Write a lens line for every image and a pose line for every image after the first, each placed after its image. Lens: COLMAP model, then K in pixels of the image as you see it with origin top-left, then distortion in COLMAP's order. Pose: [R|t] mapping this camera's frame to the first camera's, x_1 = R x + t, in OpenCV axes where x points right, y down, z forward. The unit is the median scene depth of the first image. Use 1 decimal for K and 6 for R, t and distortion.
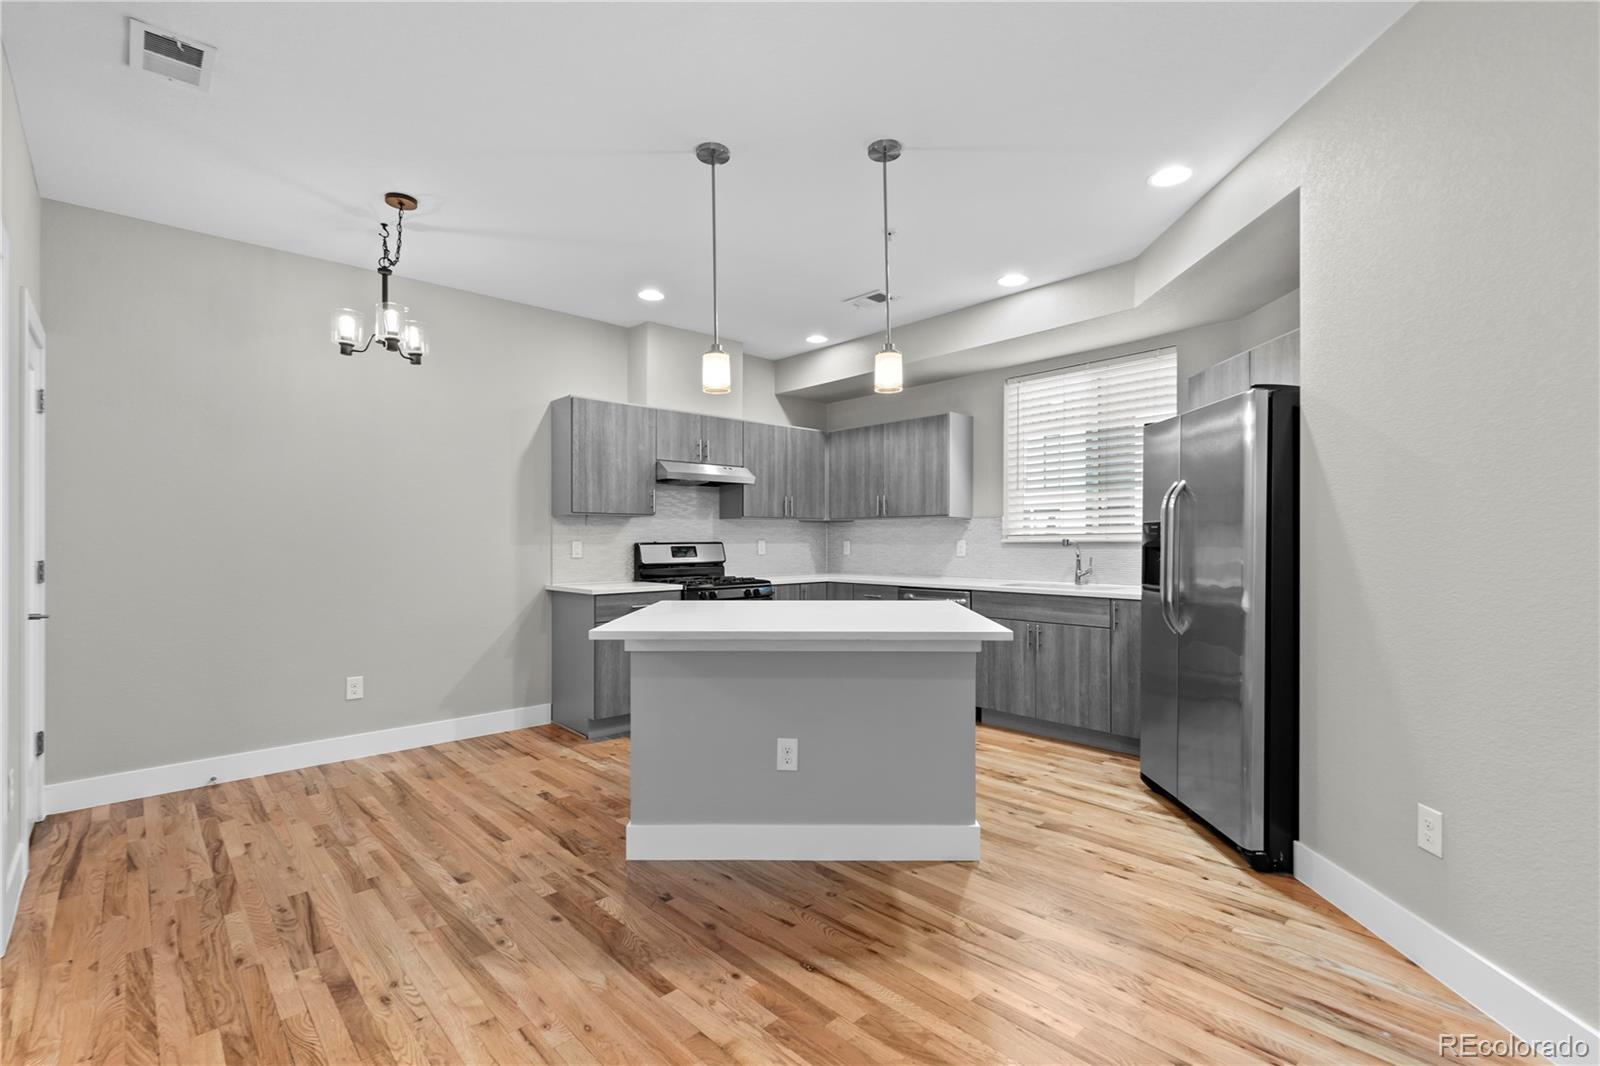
lens RADIAL K [[726.2, 0, 802.3], [0, 726.2, 540.6], [0, 0, 1]] dist [0.004682, 0.000121]
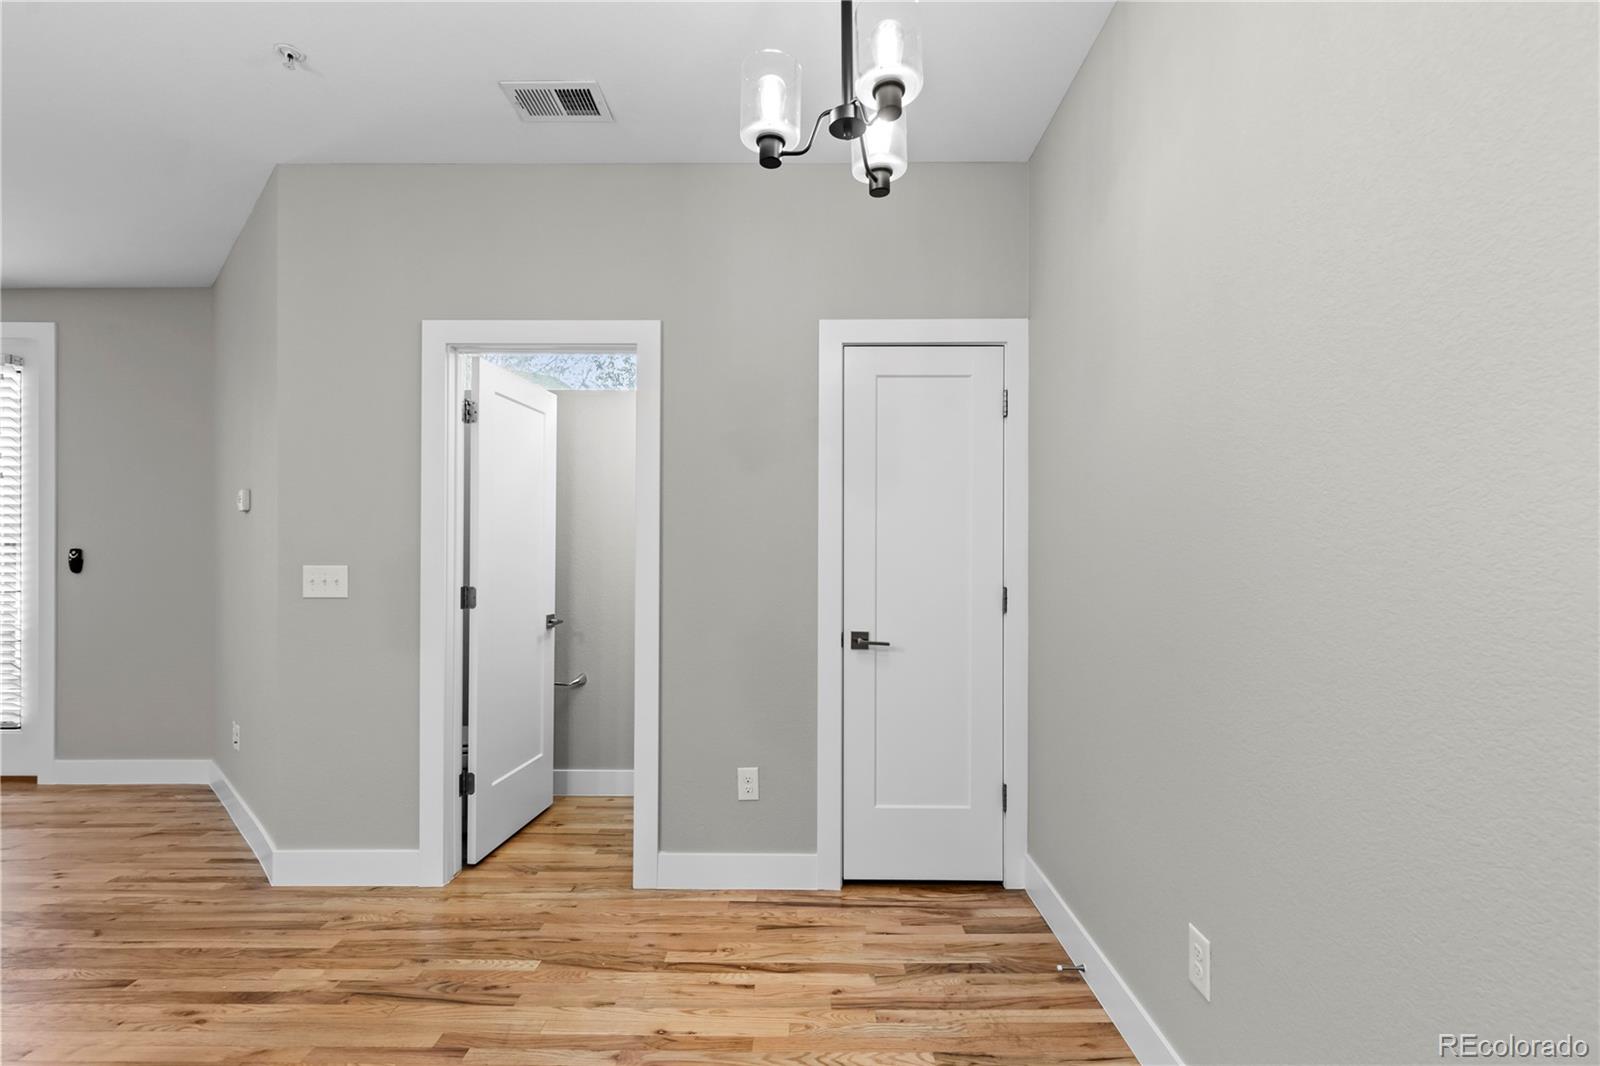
lens RADIAL K [[720.1, 0, 799.7], [0, 720.1, 553.3], [0, 0, 1]] dist [0.004051, 0.000697]
pose [[-0.687316, 0.000131, -0.726359, -0.174147], [0.001514, 0.999998, -0.001252, -0.007851], [0.726357, -0.001960, -0.687315, 0.964569]]
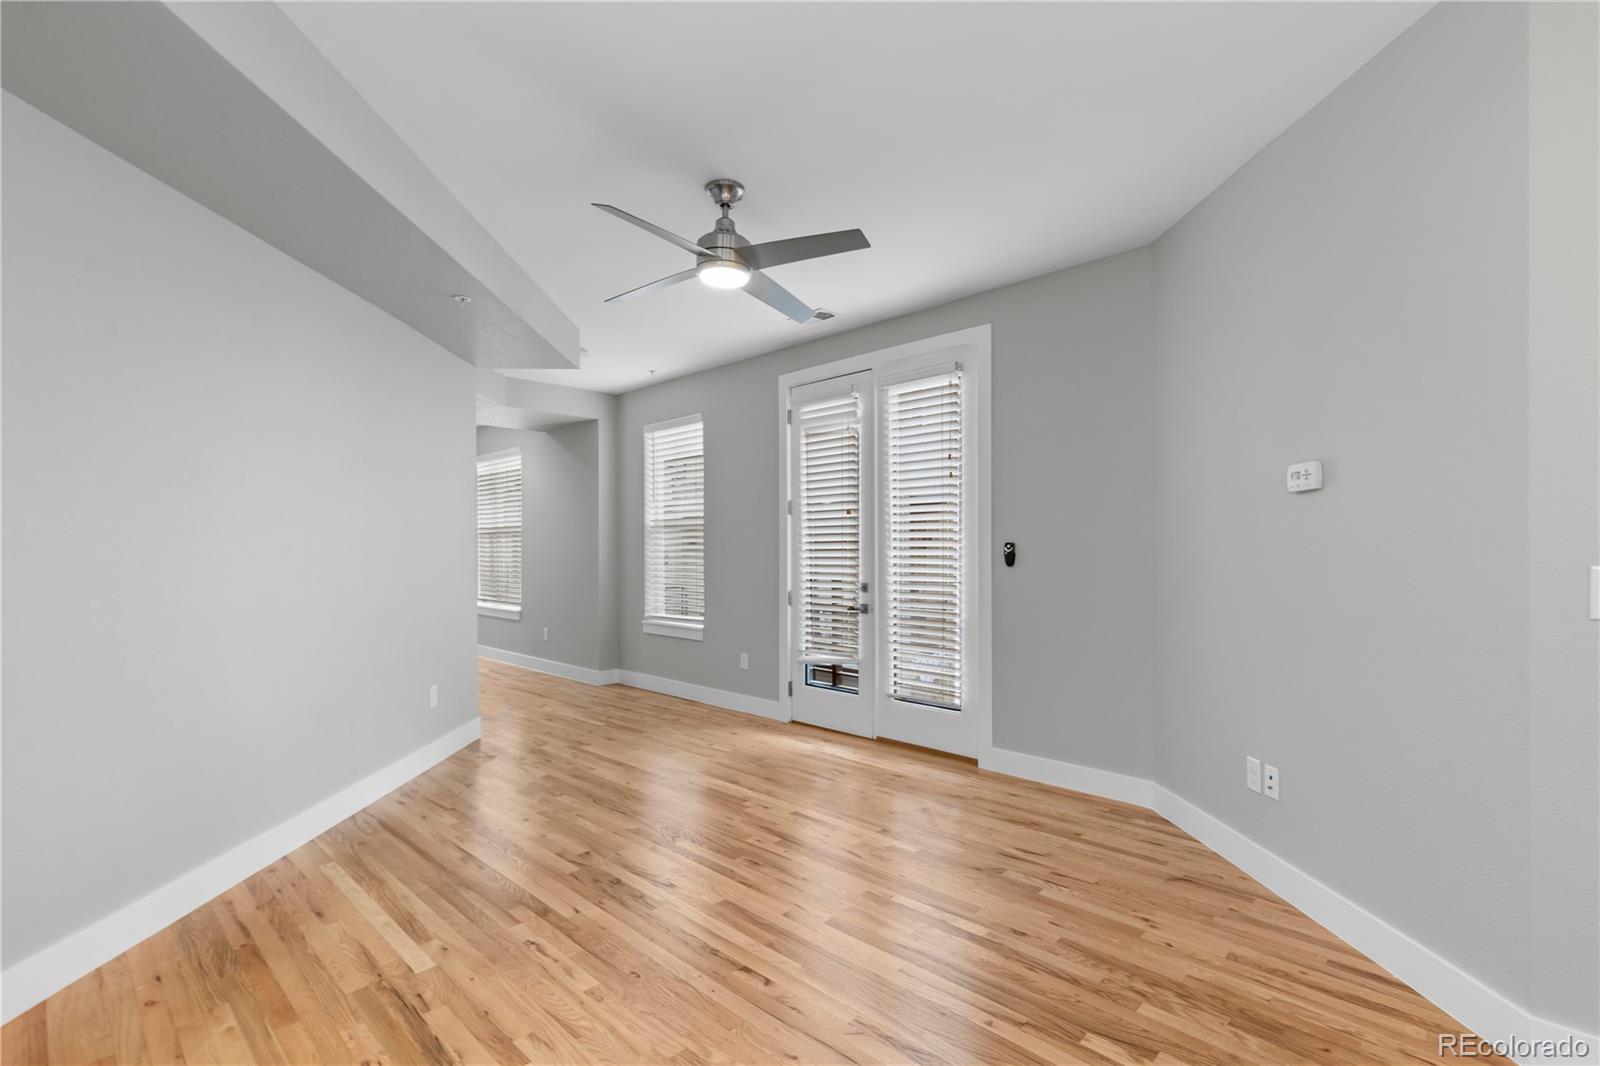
lens RADIAL K [[723.0, 0, 802.4], [0, 723.0, 550.7], [0, 0, 1]] dist [0.002075, -0.000165]
pose [[-0.998828, 0.004033, -0.048241, 0.084292], [0.003901, 0.999988, 0.002813, -0.009565], [0.048251, 0.002621, -0.998832, 0.603776]]
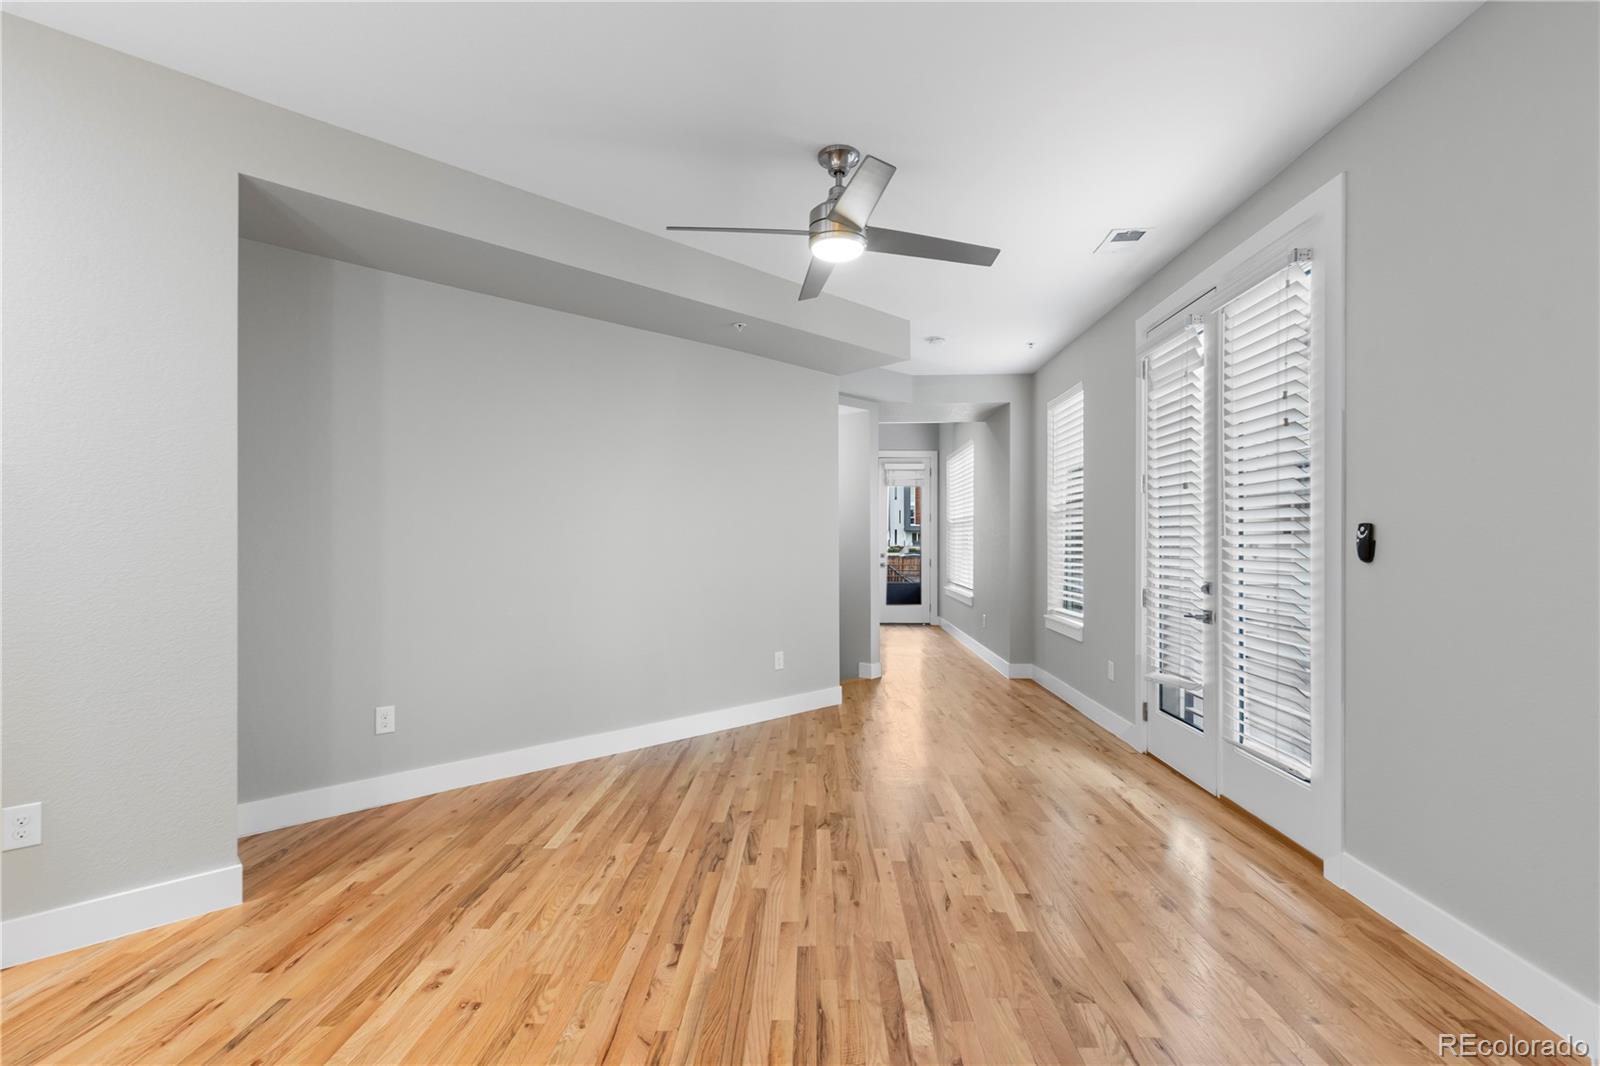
lens RADIAL K [[732.4, 0, 804.3], [0, 732.4, 540.6], [0, 0, 1]] dist [0.000753, -0.000414]
pose [[-0.711279, -0.000304, 0.702910, -0.292464], [0.000103, 1.000000, 0.000538, -0.003242], [-0.702910, 0.000455, -0.711279, 0.419281]]
